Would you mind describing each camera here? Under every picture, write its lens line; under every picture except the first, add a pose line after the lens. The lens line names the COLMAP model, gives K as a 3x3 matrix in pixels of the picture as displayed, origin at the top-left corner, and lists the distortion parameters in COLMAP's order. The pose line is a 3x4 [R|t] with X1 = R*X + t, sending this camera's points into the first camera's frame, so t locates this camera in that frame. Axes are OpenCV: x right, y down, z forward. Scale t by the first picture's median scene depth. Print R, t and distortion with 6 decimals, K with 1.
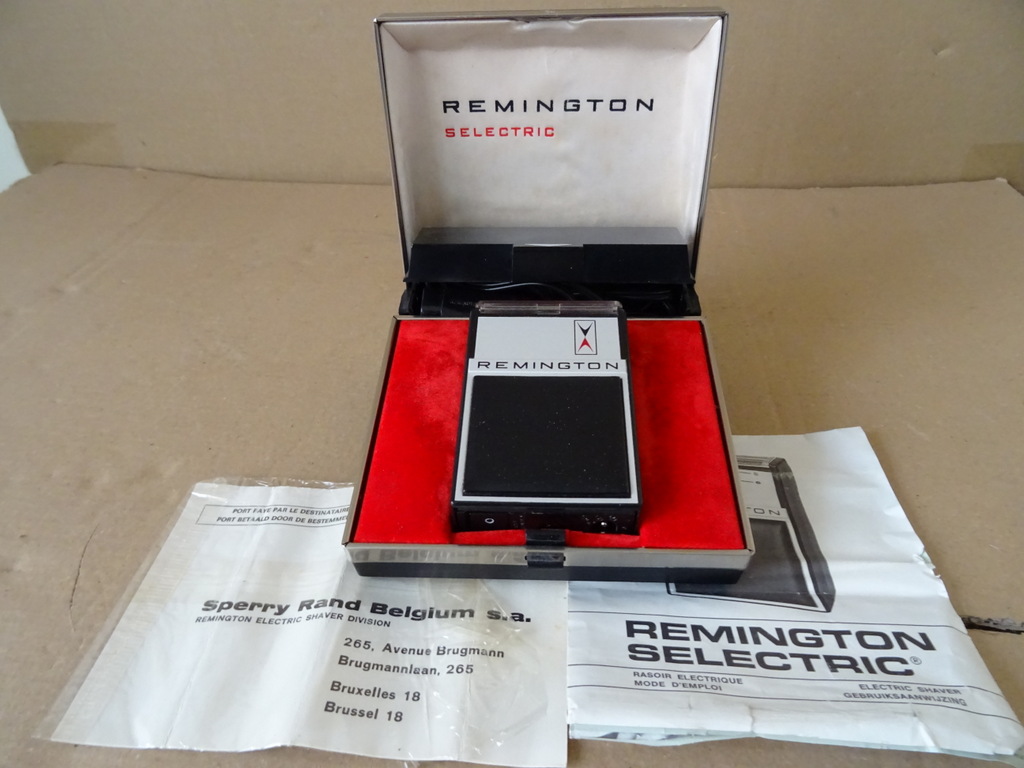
lens RADIAL K [[735.1, 0, 512.0], [0, 735.1, 384.0], [0, 0, 1]] dist [0.004434, 0.000852]
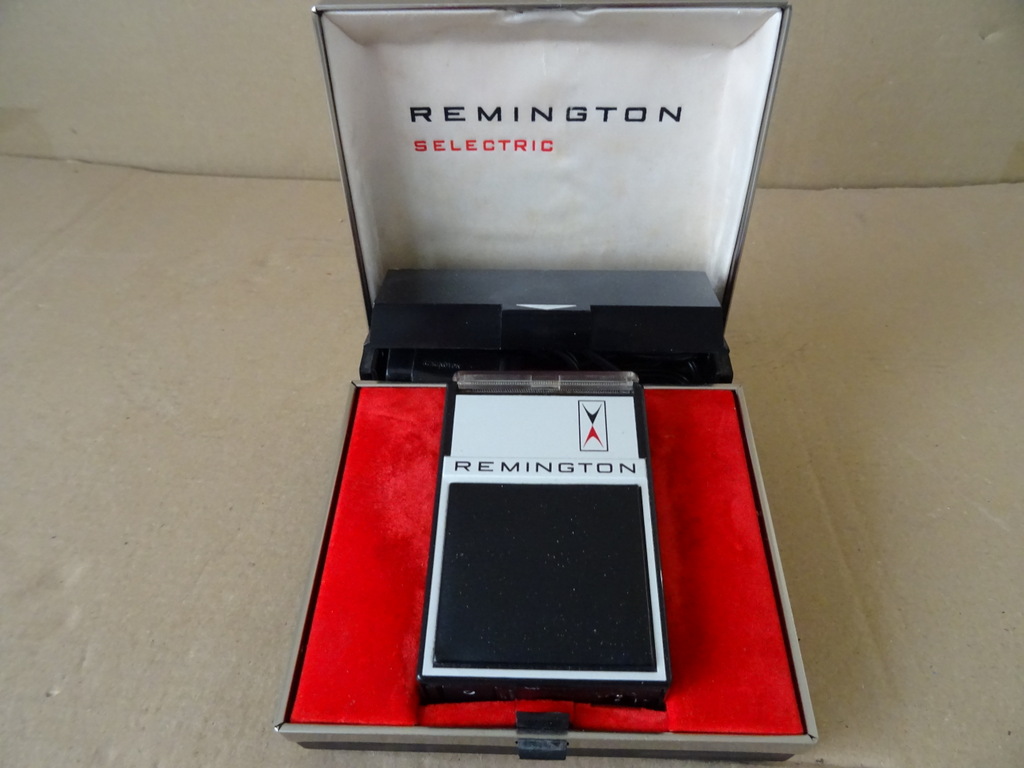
lens RADIAL K [[718.7, 0, 512.0], [0, 718.7, 384.0], [0, 0, 1]] dist [0.016990, -0.006903]
pose [[0.999904, -0.000246, 0.013832, 0.003231], [-0.000739, 0.997464, 0.071172, -0.172011], [-0.013815, -0.071176, 0.997368, 0.256606]]
